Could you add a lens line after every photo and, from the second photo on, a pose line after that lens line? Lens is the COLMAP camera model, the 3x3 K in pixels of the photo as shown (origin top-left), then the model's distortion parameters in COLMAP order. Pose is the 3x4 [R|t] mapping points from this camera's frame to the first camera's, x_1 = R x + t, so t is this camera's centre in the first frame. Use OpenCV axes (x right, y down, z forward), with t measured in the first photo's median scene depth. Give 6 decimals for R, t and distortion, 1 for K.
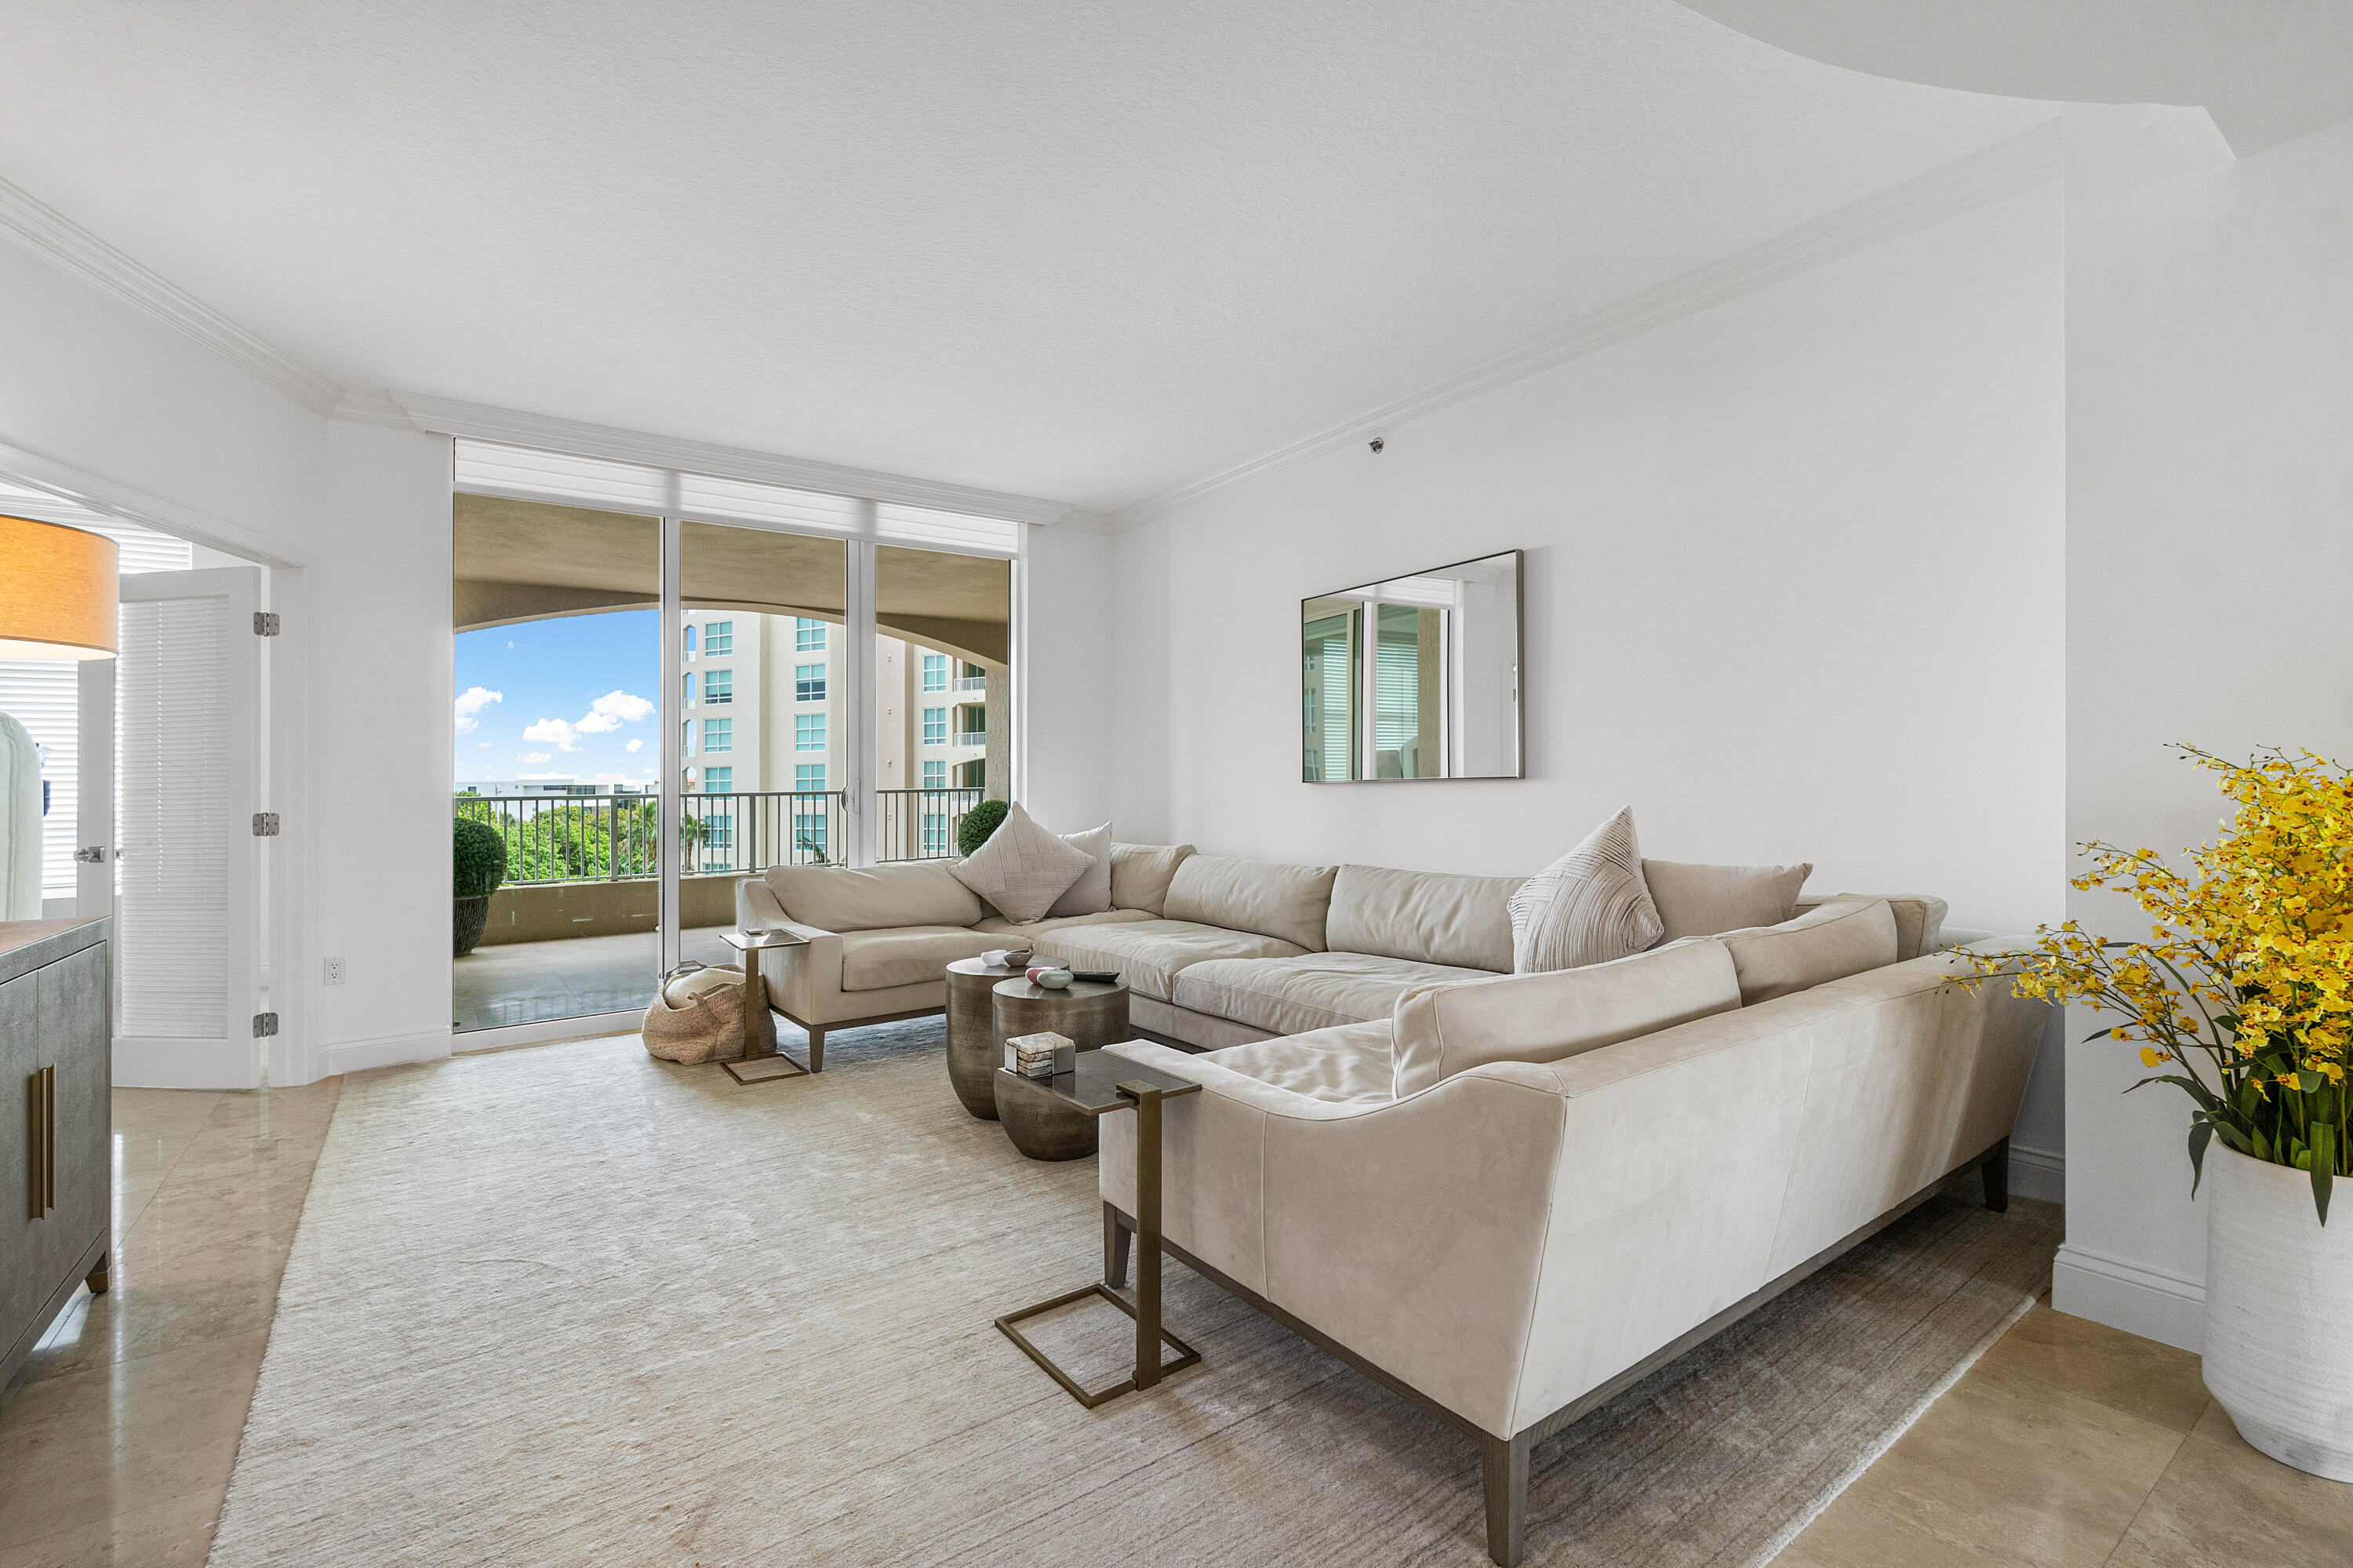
lens RADIAL K [[1043.9, 0, 1155.7], [0, 1043.9, 805.2], [0, 0, 1]] dist [-0.002361, 0.000580]
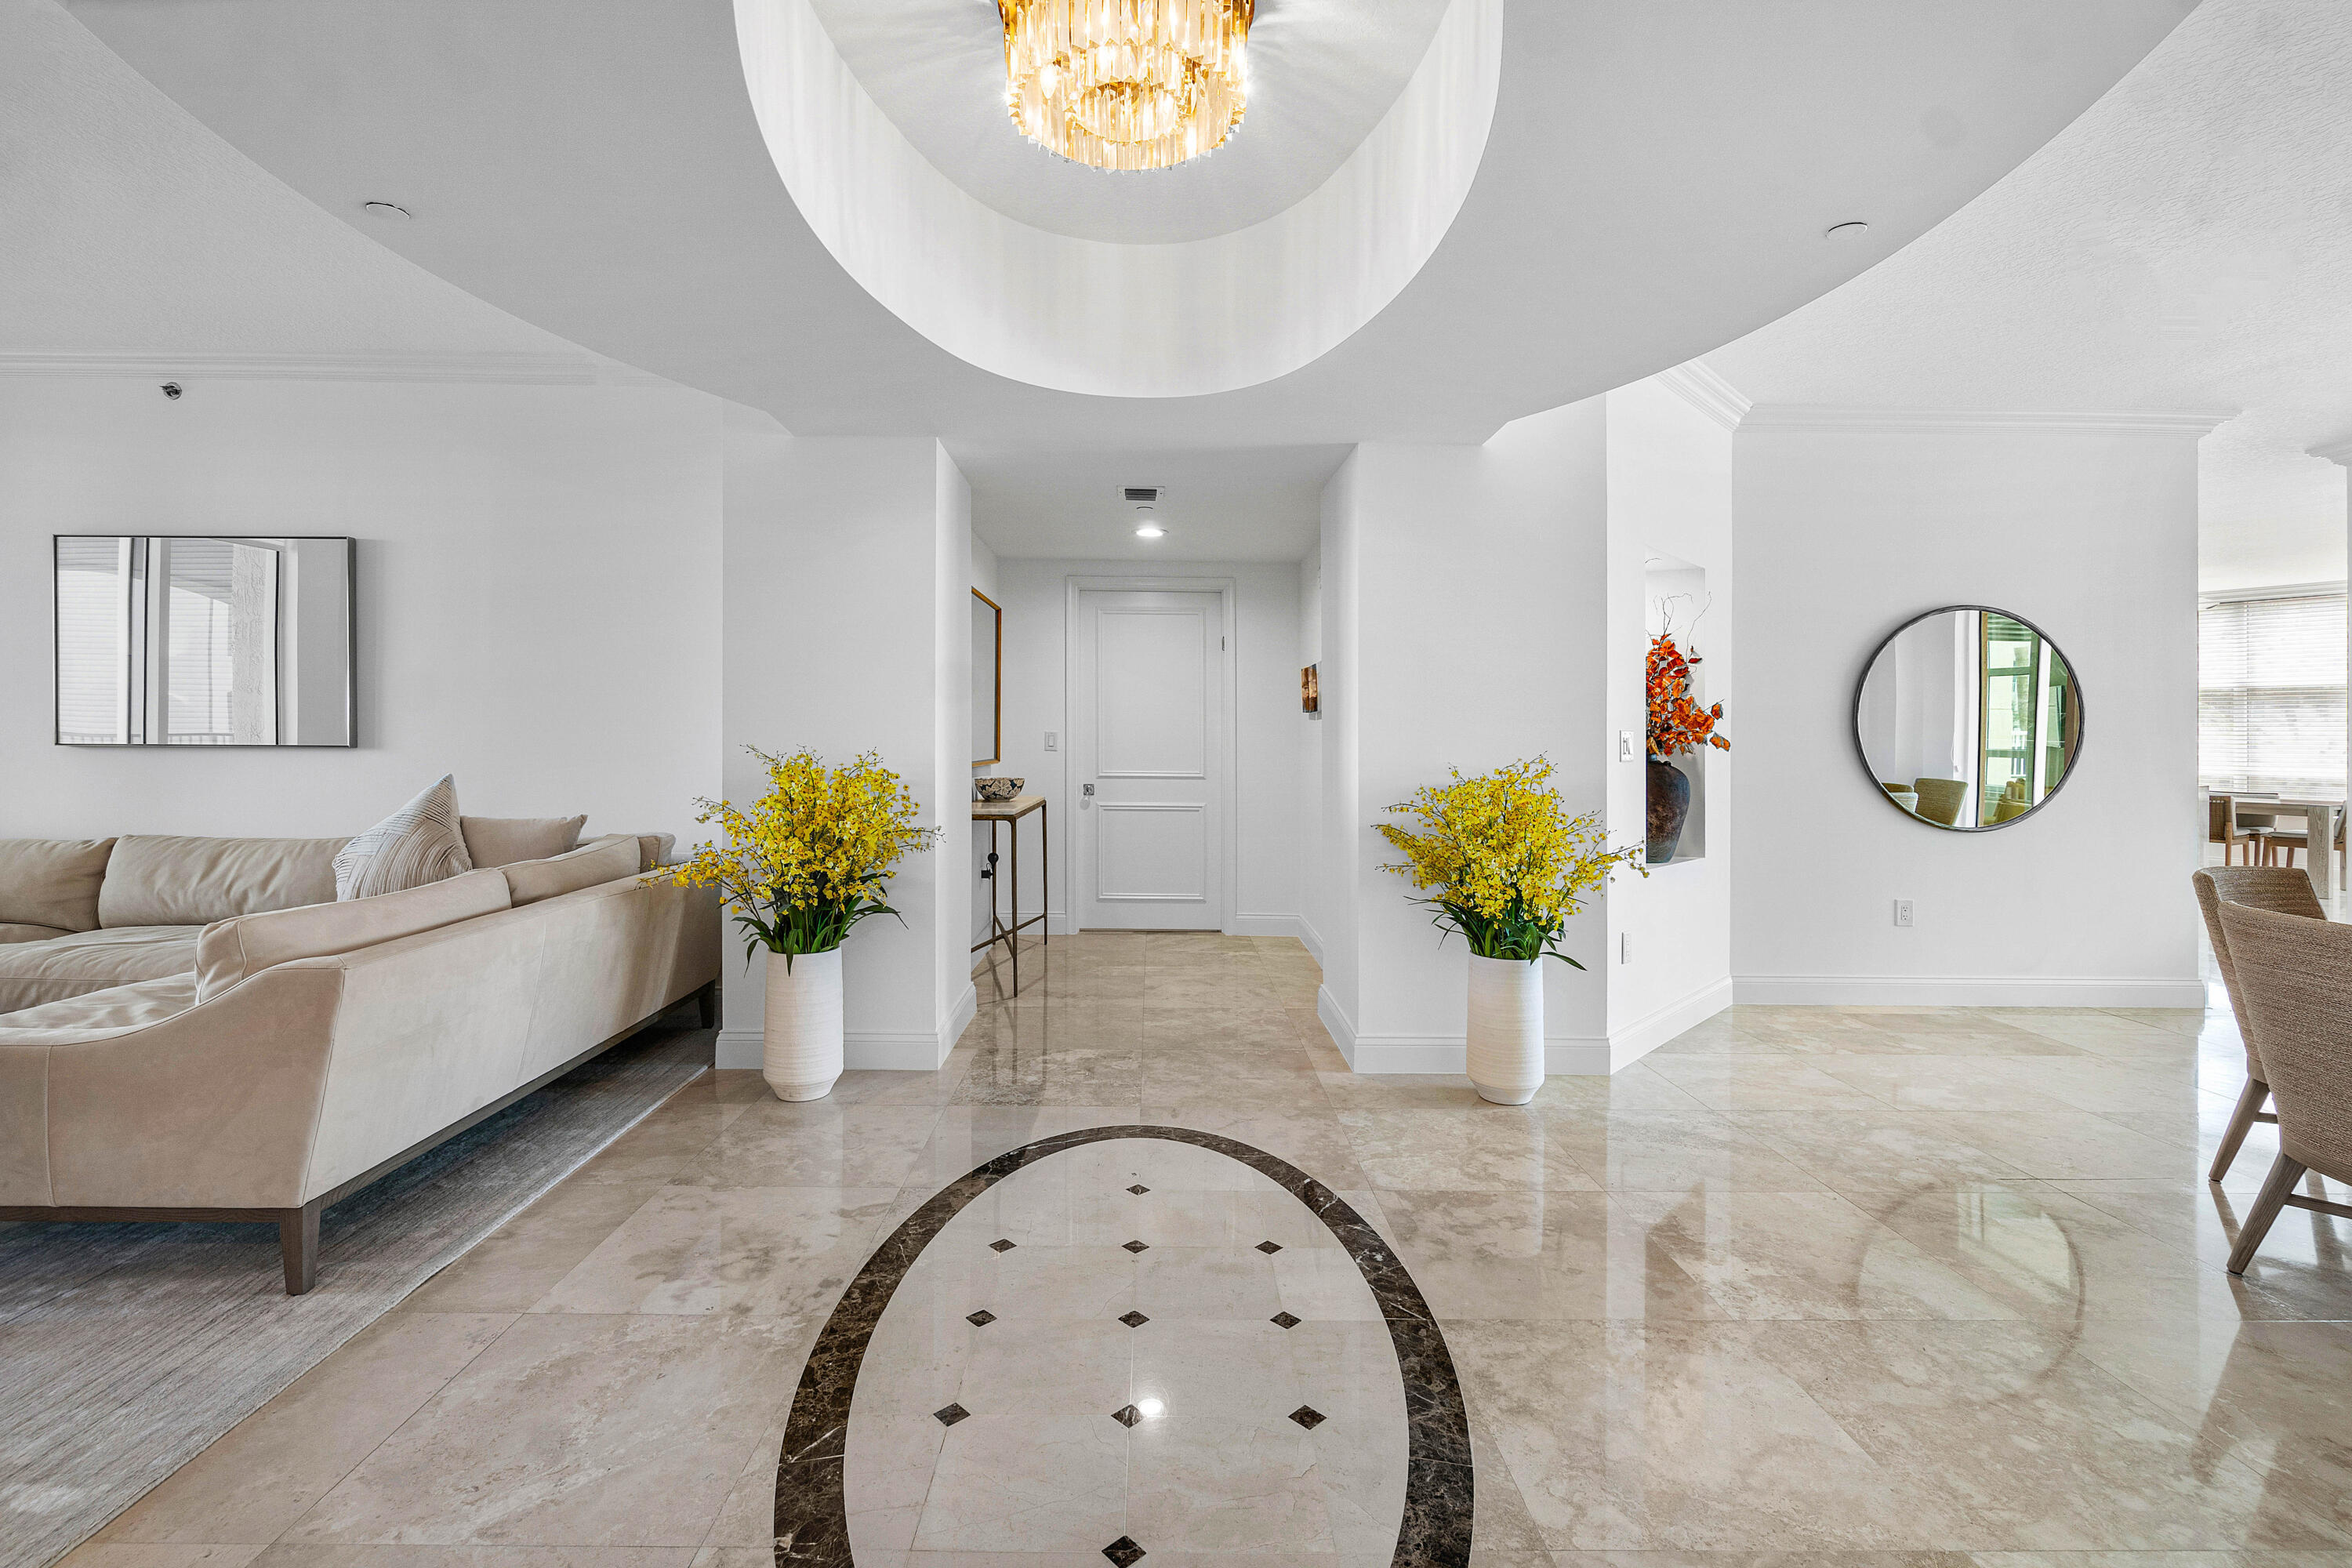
lens RADIAL K [[1067.7, 0, 1228.5], [0, 1067.7, 767.5], [0, 0, 1]] dist [-0.008000, 0.000780]
pose [[0.542947, -0.002385, 0.839764, -0.111053], [-0.003810, 0.999979, 0.005303, -0.018279], [-0.839758, -0.006079, 0.542926, -0.483382]]
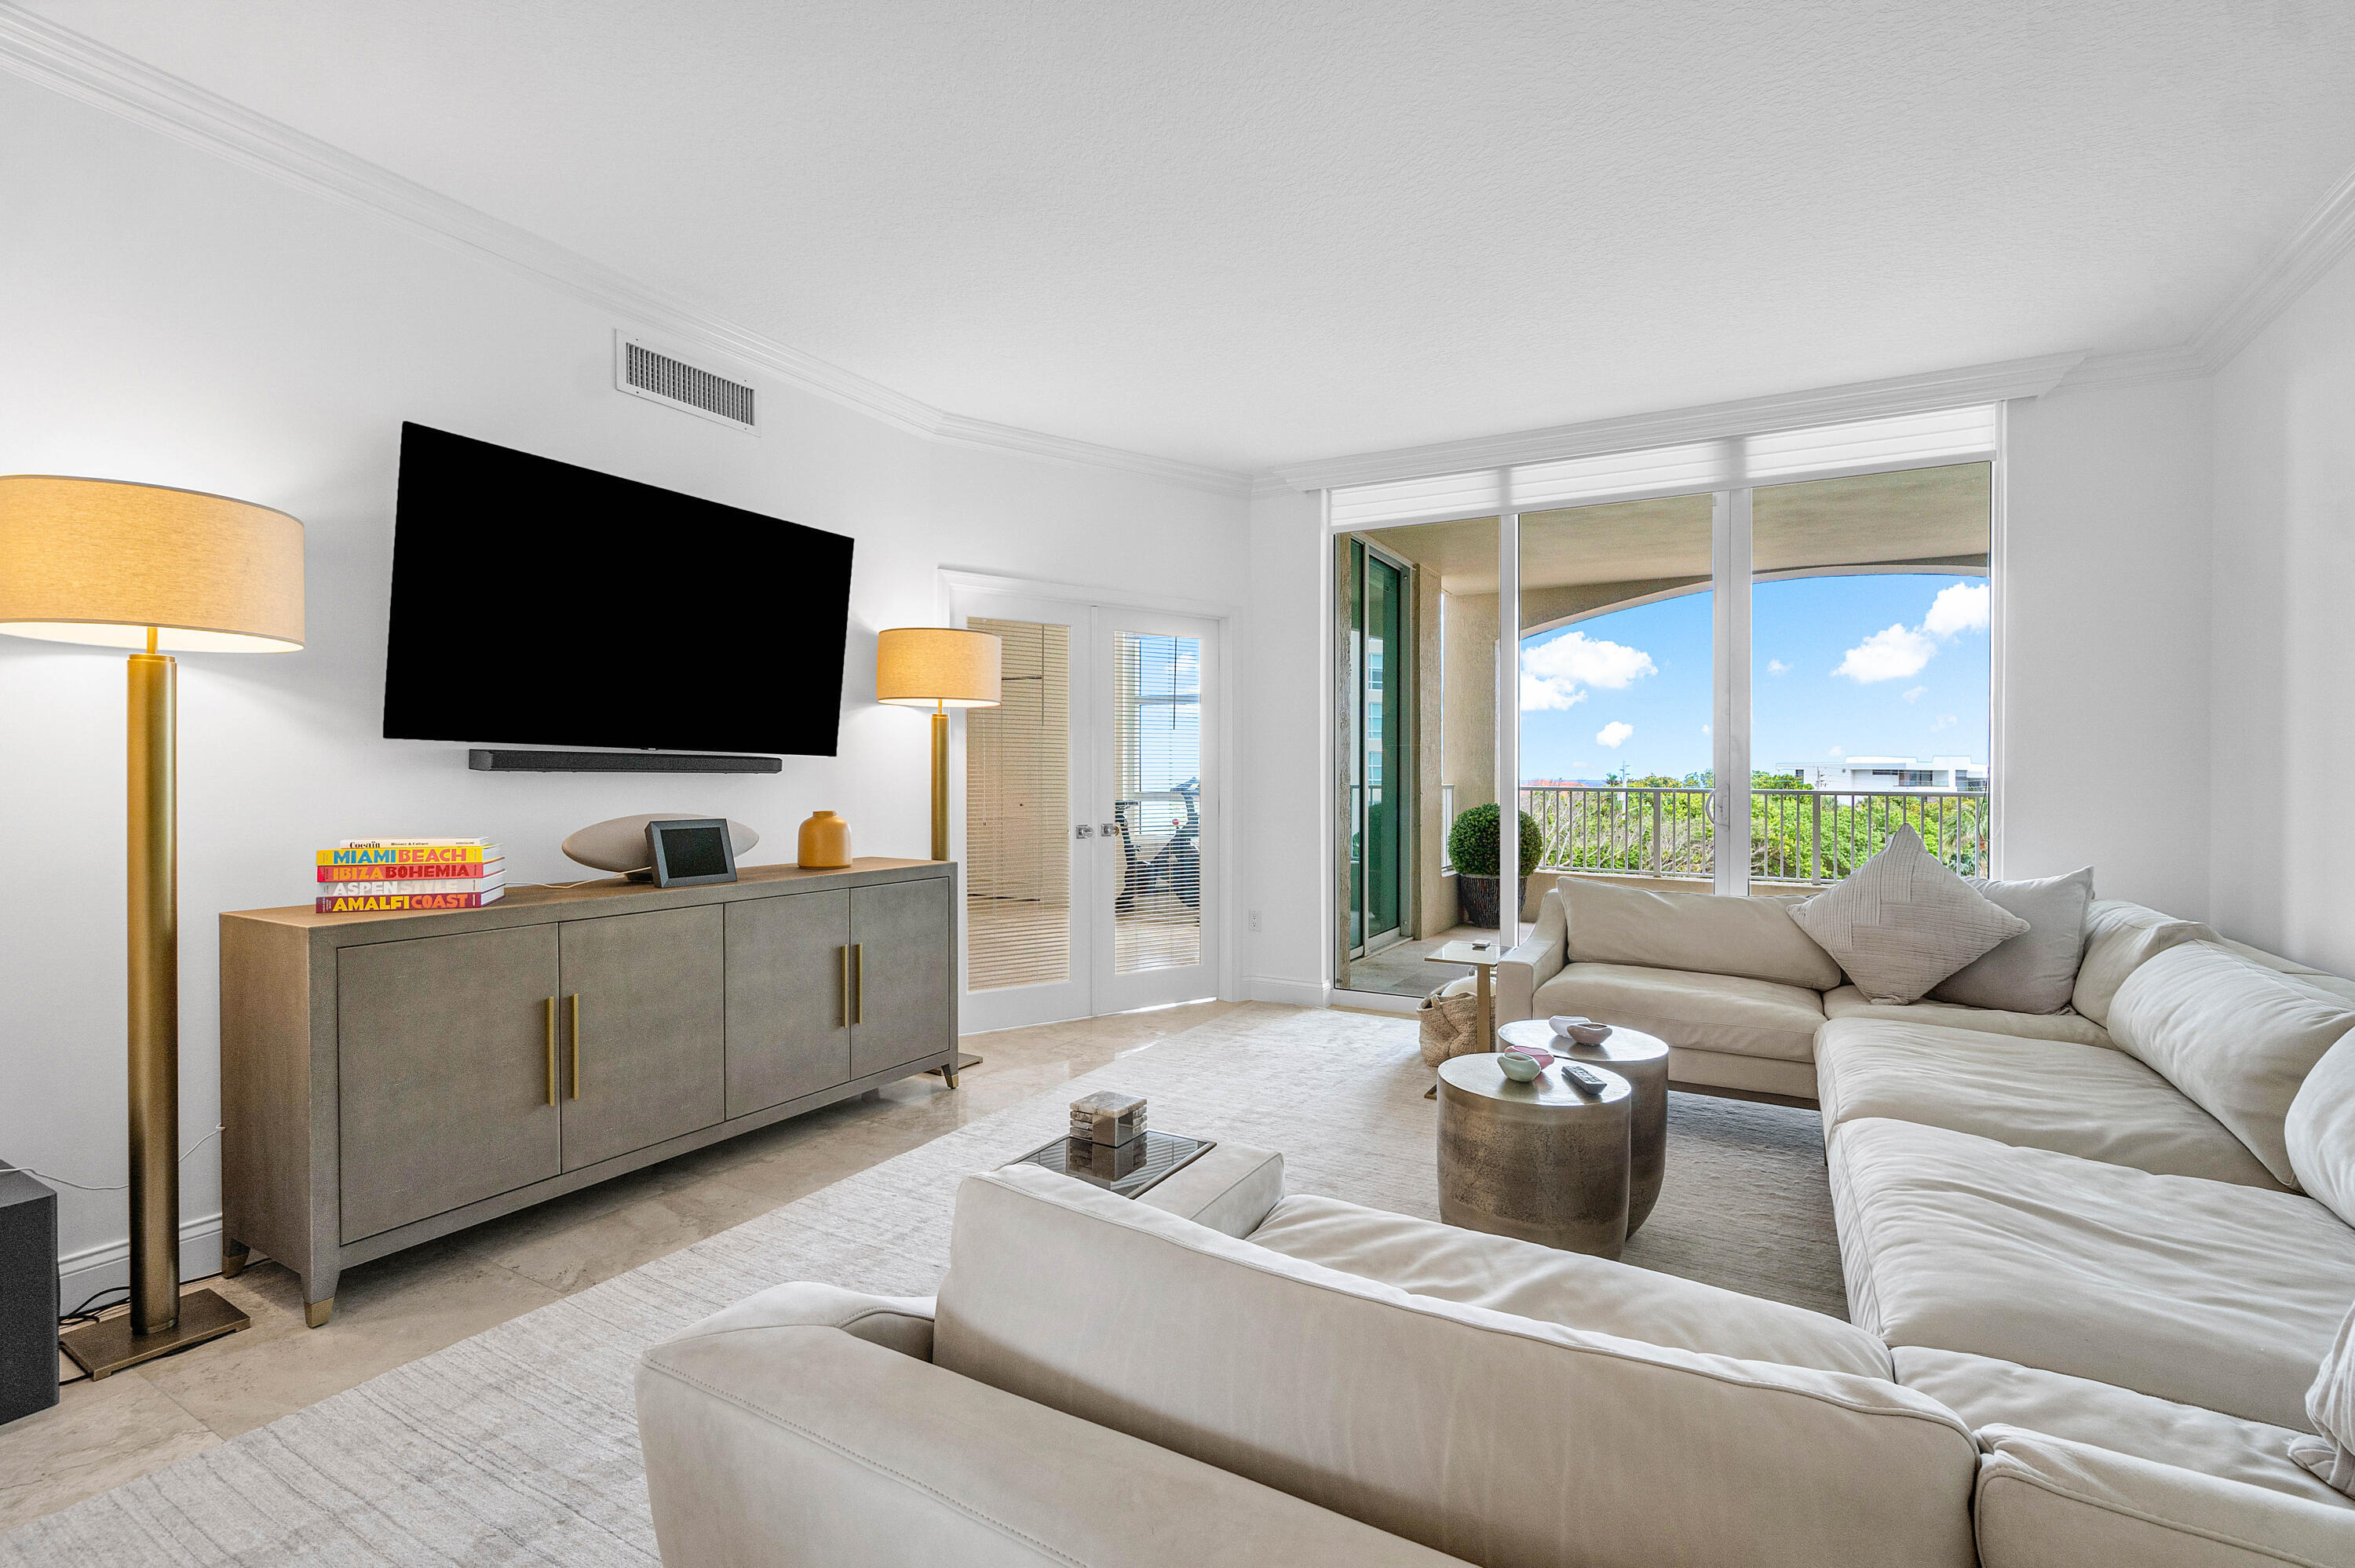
lens RADIAL K [[1044.6, 0, 1156.6], [0, 1044.6, 805.2], [0, 0, 1]] dist [-0.002361, 0.000580]
pose [[0.422934, 0.046469, -0.904968, 0.568699], [-0.031699, 0.998832, 0.036474, -0.051738], [0.905606, 0.013260, 0.423913, 0.537779]]
